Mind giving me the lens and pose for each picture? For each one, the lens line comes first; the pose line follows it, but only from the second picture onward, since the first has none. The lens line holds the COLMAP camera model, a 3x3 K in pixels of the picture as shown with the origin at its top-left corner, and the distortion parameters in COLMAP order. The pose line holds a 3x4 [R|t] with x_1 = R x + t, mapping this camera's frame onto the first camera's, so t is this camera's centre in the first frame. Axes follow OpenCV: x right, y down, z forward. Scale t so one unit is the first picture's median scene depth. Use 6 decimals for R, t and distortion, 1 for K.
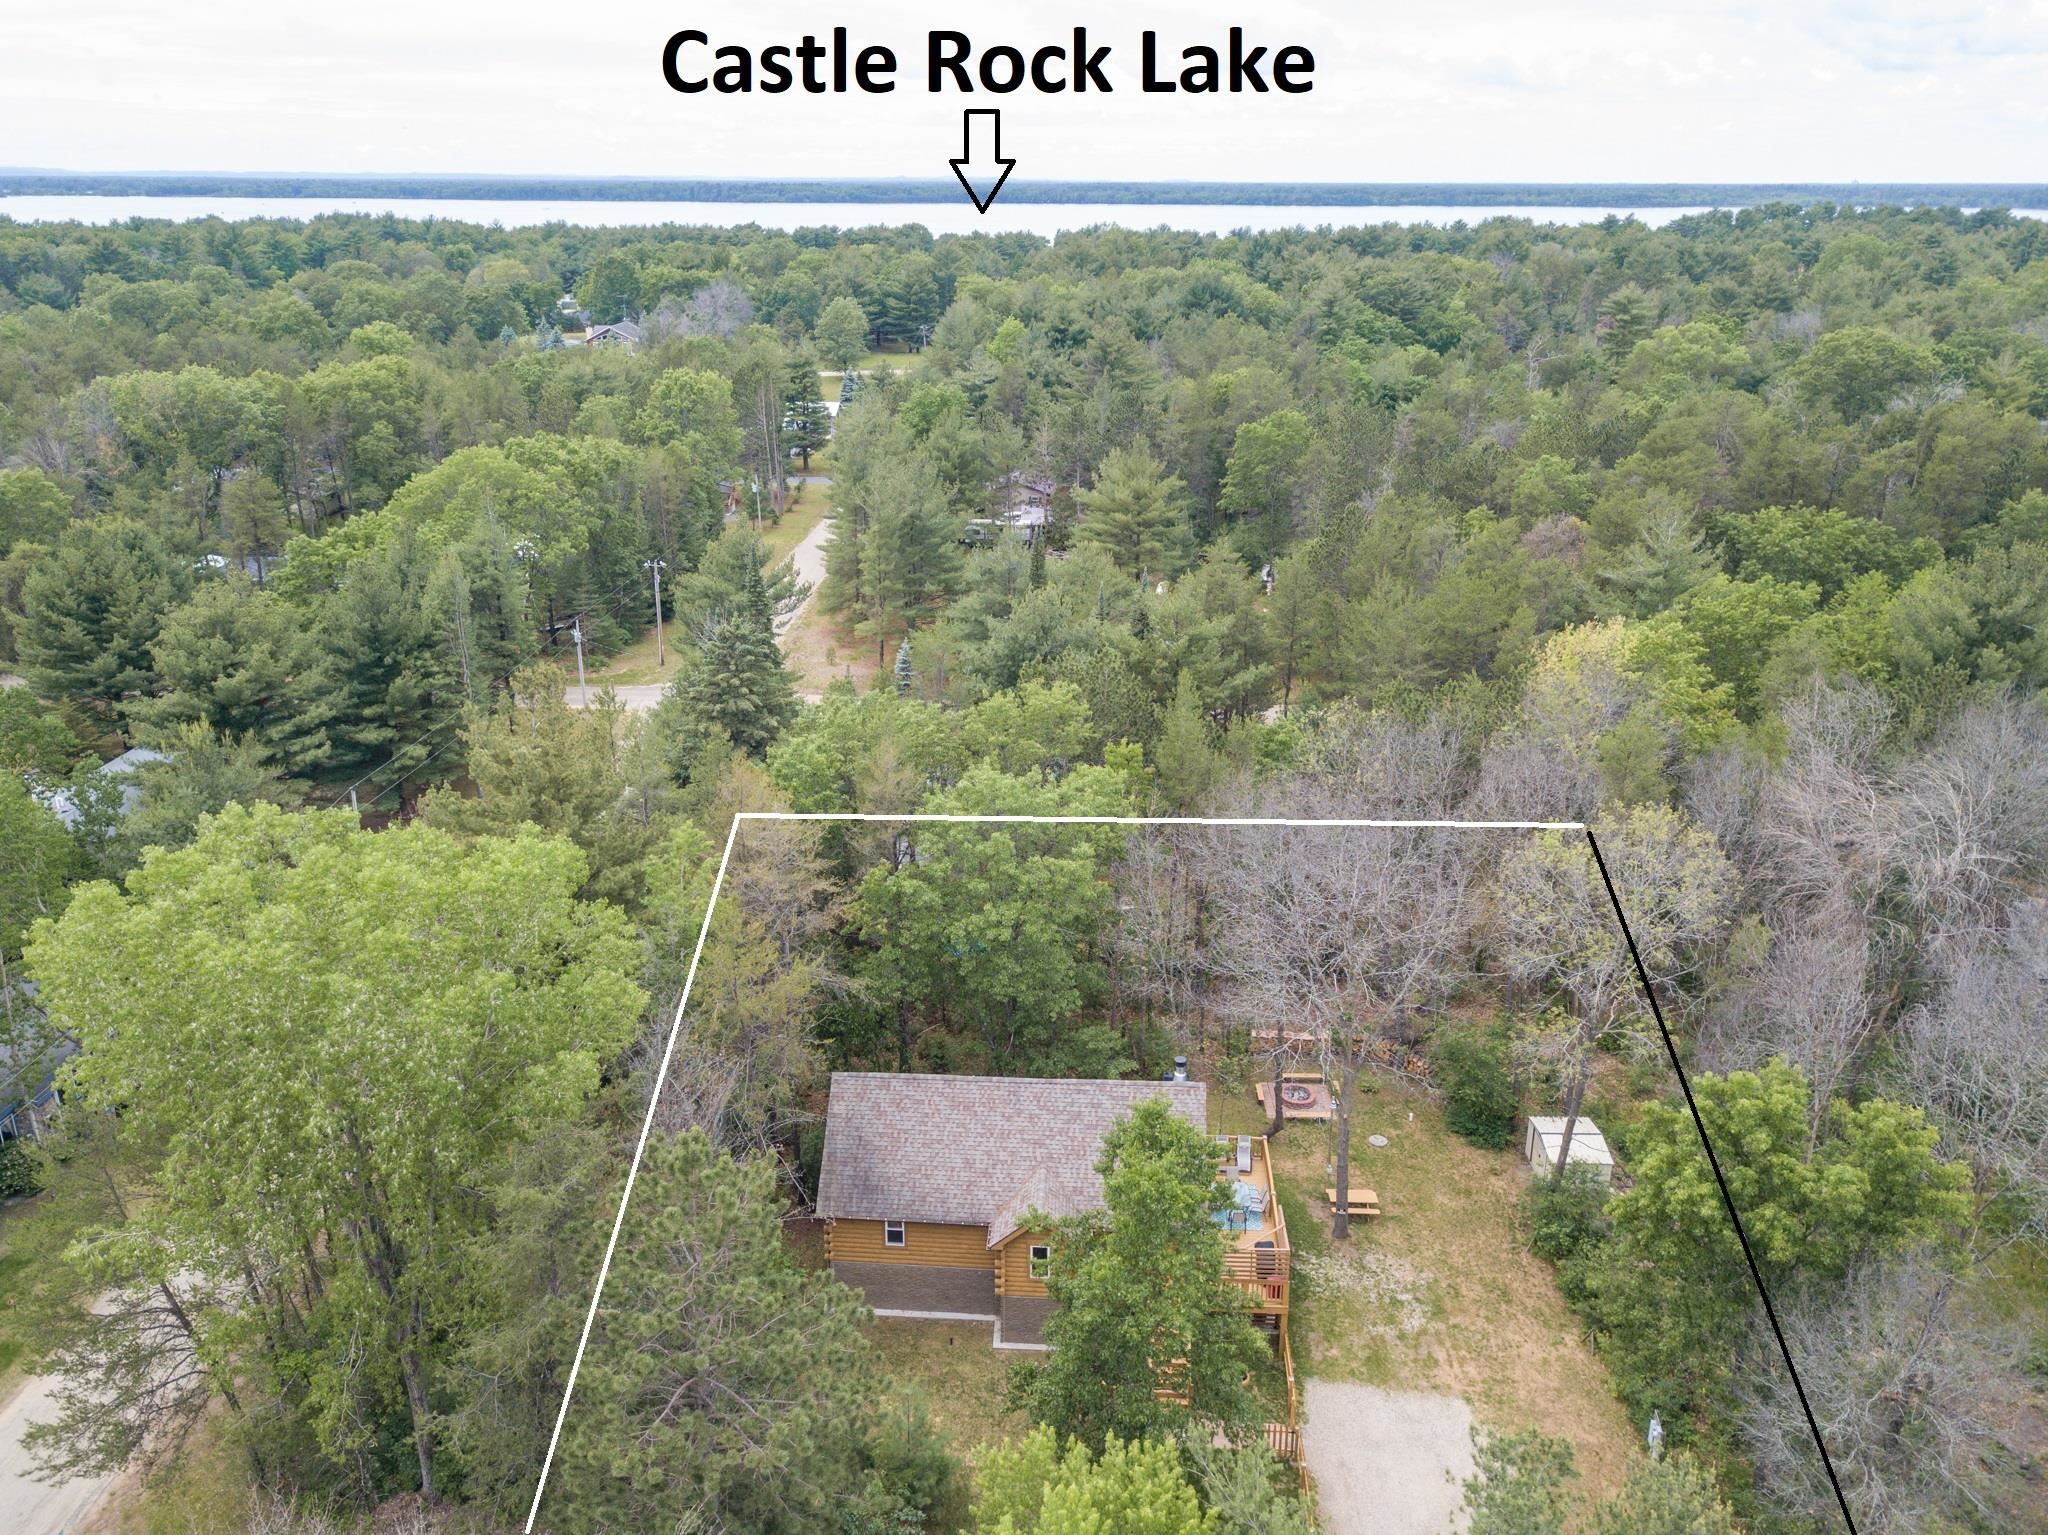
lens RADIAL K [[1548.2, 0, 1015.8], [0, 1548.2, 765.6], [0, 0, 1]] dist [0.036765, -0.021381]
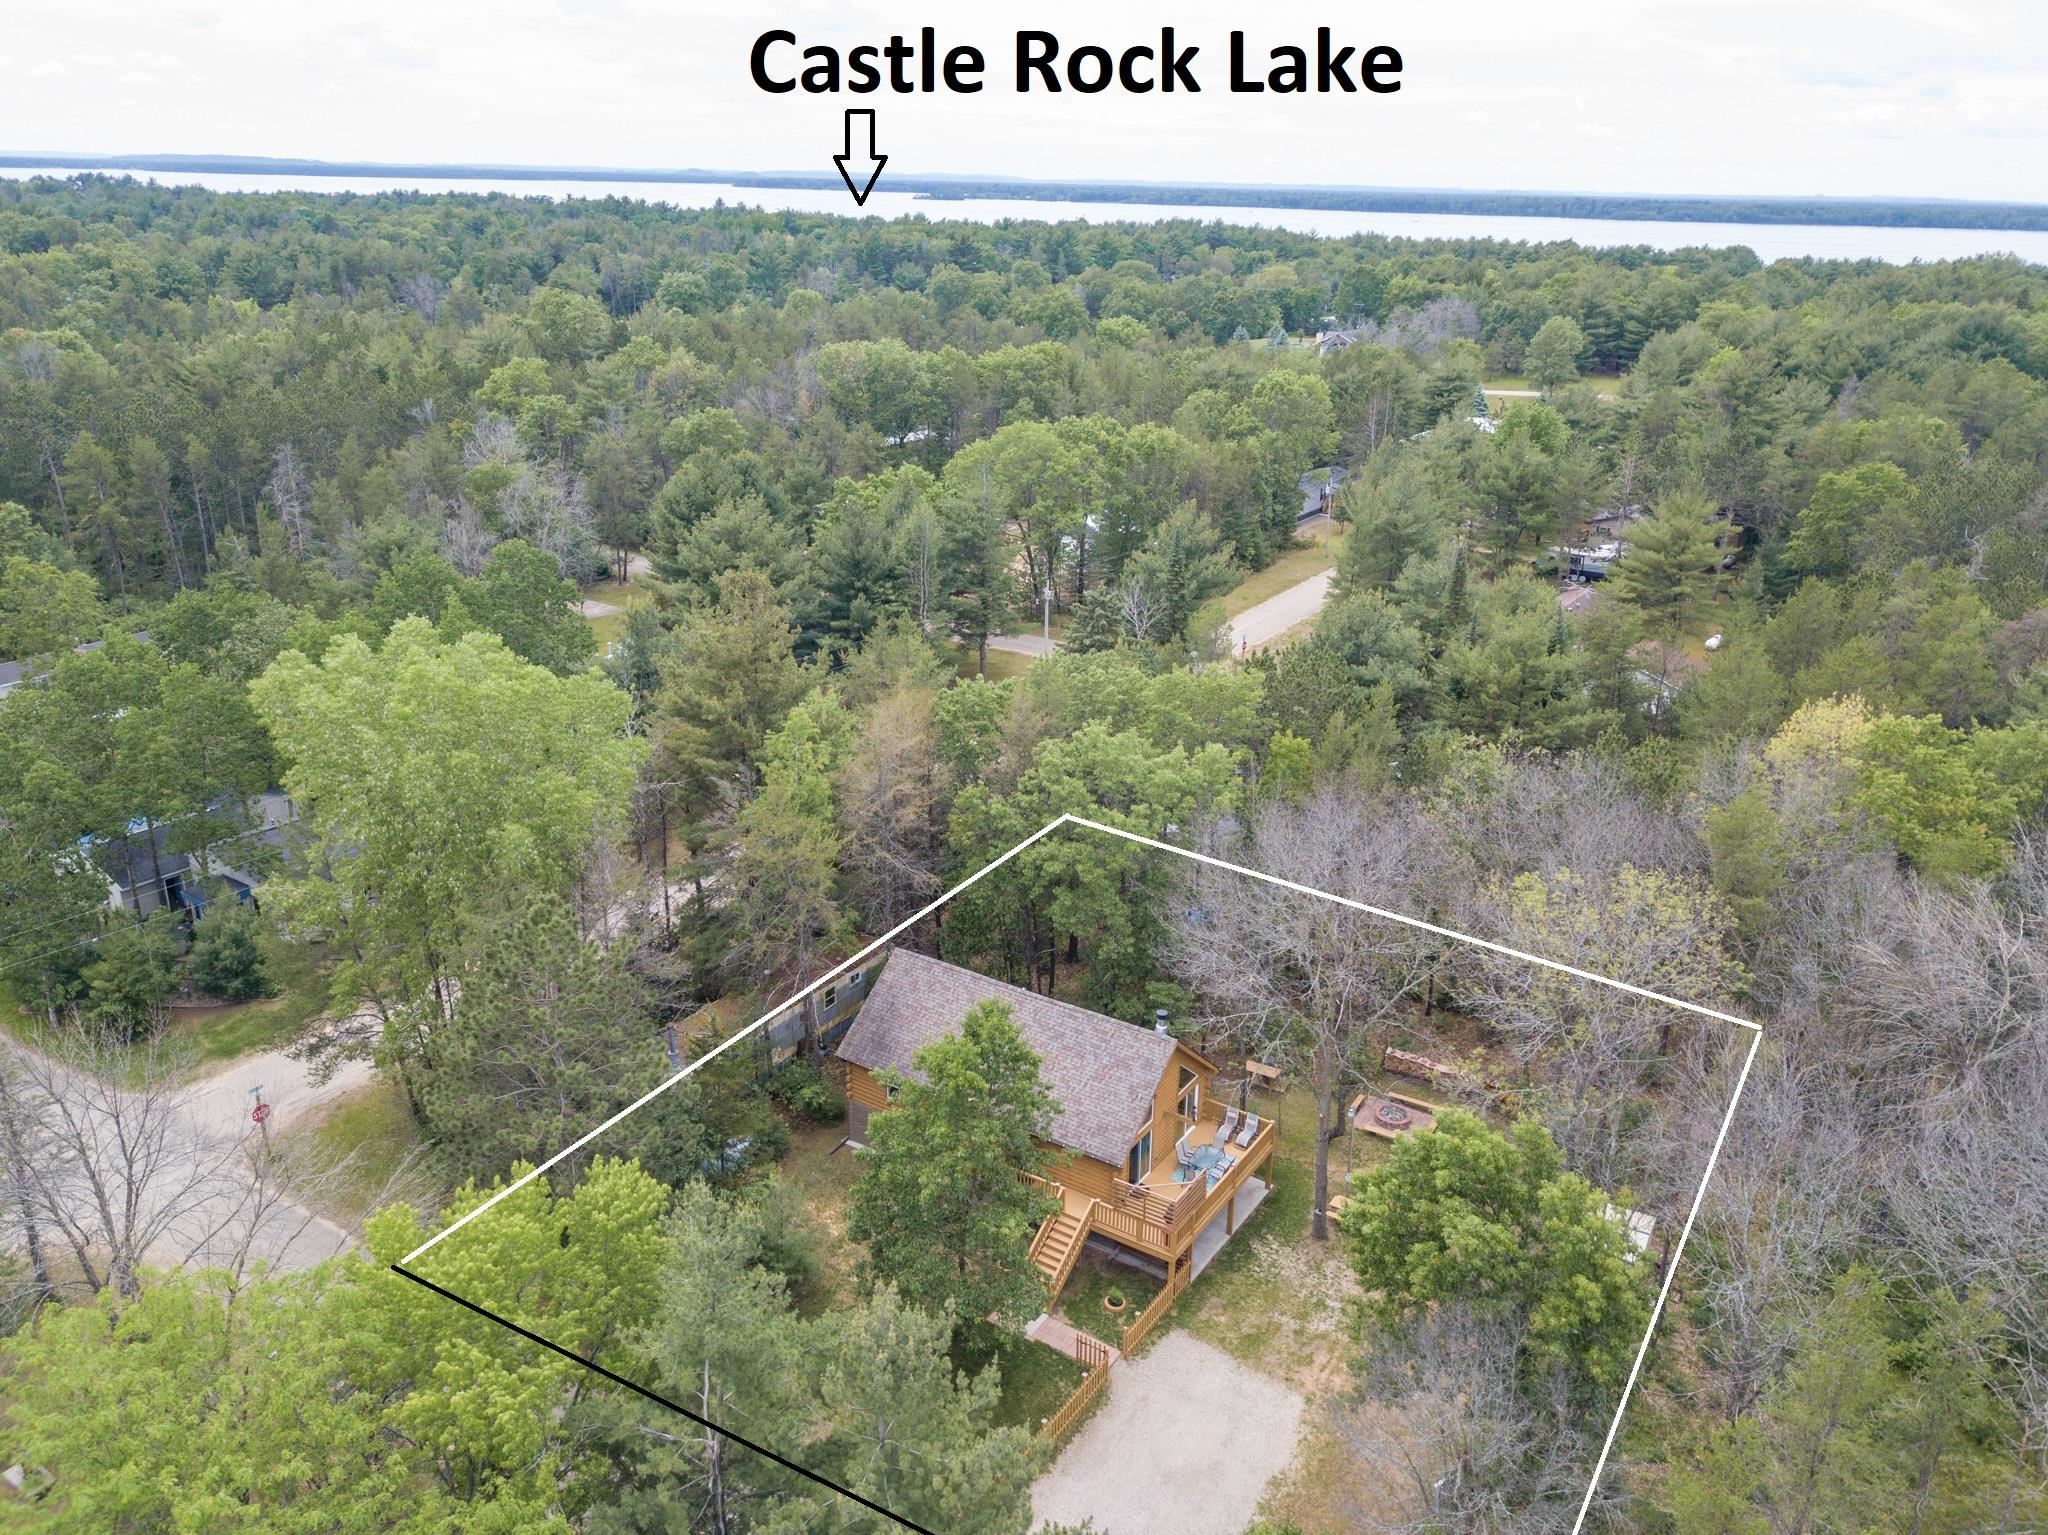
lens RADIAL K [[1548.2, 0, 1020.0], [0, 1548.2, 778.2], [0, 0, 1]] dist [0.036765, -0.021381]
pose [[0.880243, 0.190518, -0.434597, 0.198862], [-0.190652, 0.980682, 0.043760, 0.001654], [0.434538, 0.044337, 0.899561, -0.001977]]
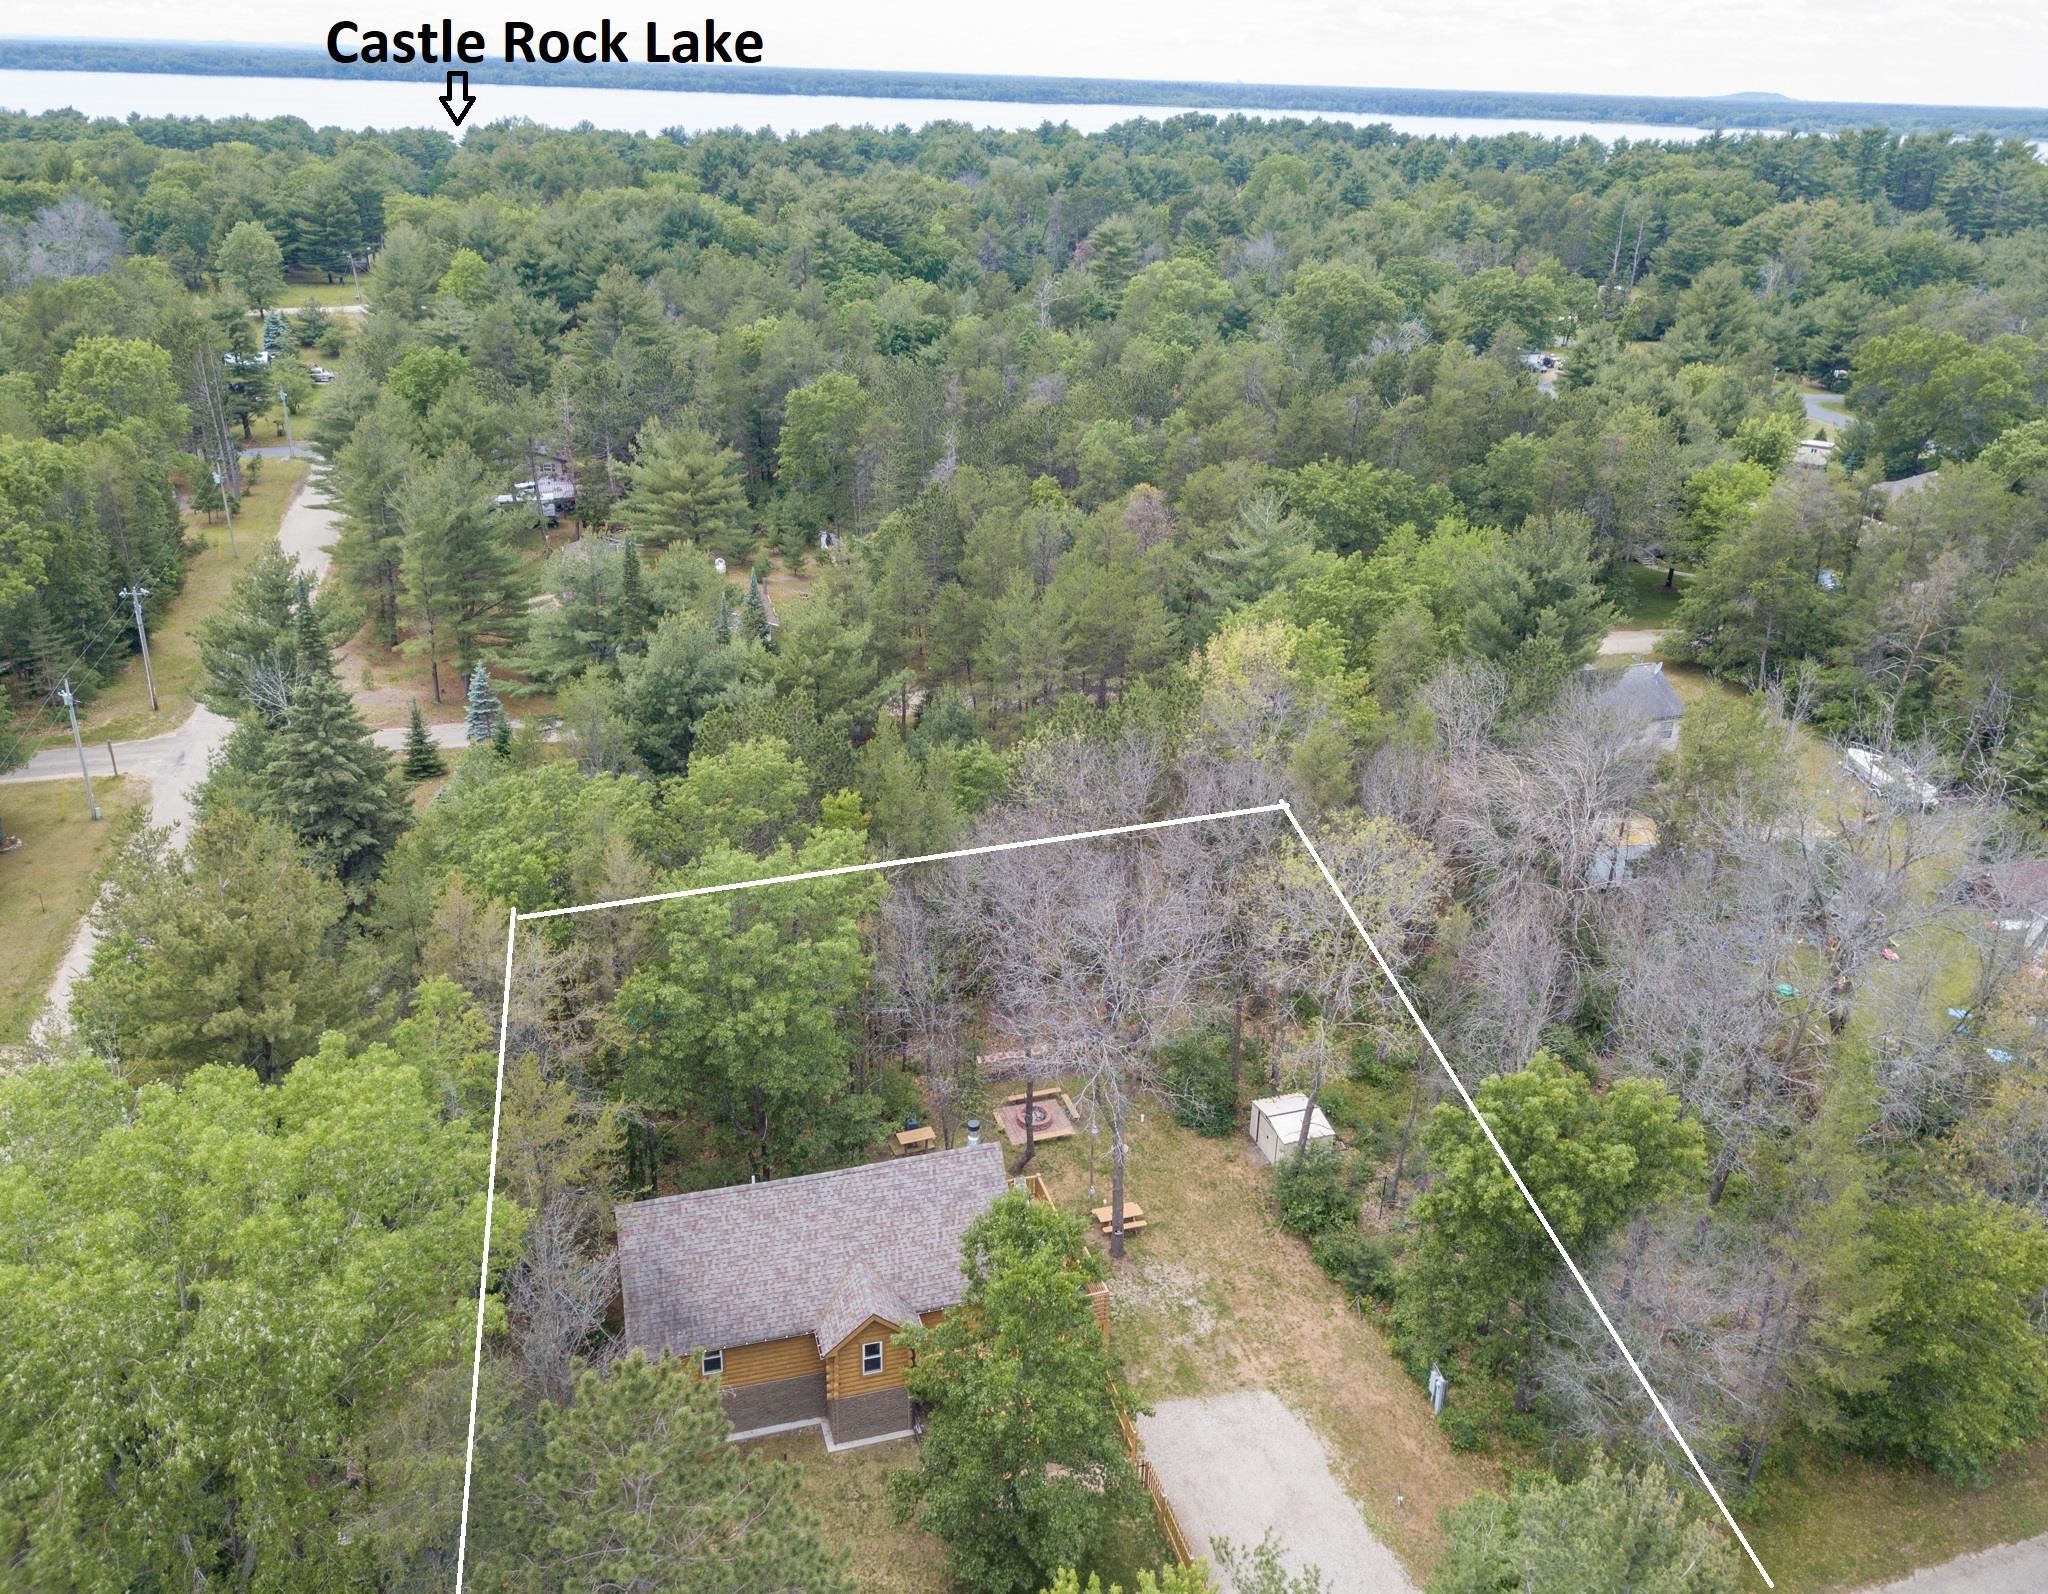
lens RADIAL K [[1624.9, 0, 1026.3], [0, 1624.9, 791.5], [0, 0, 1]] dist [0.020445, 0.002086]
pose [[0.939533, -0.118108, 0.321448, -0.084593], [0.098048, 0.992124, 0.077956, -0.049436], [-0.328123, -0.041725, 0.943713, 0.006000]]
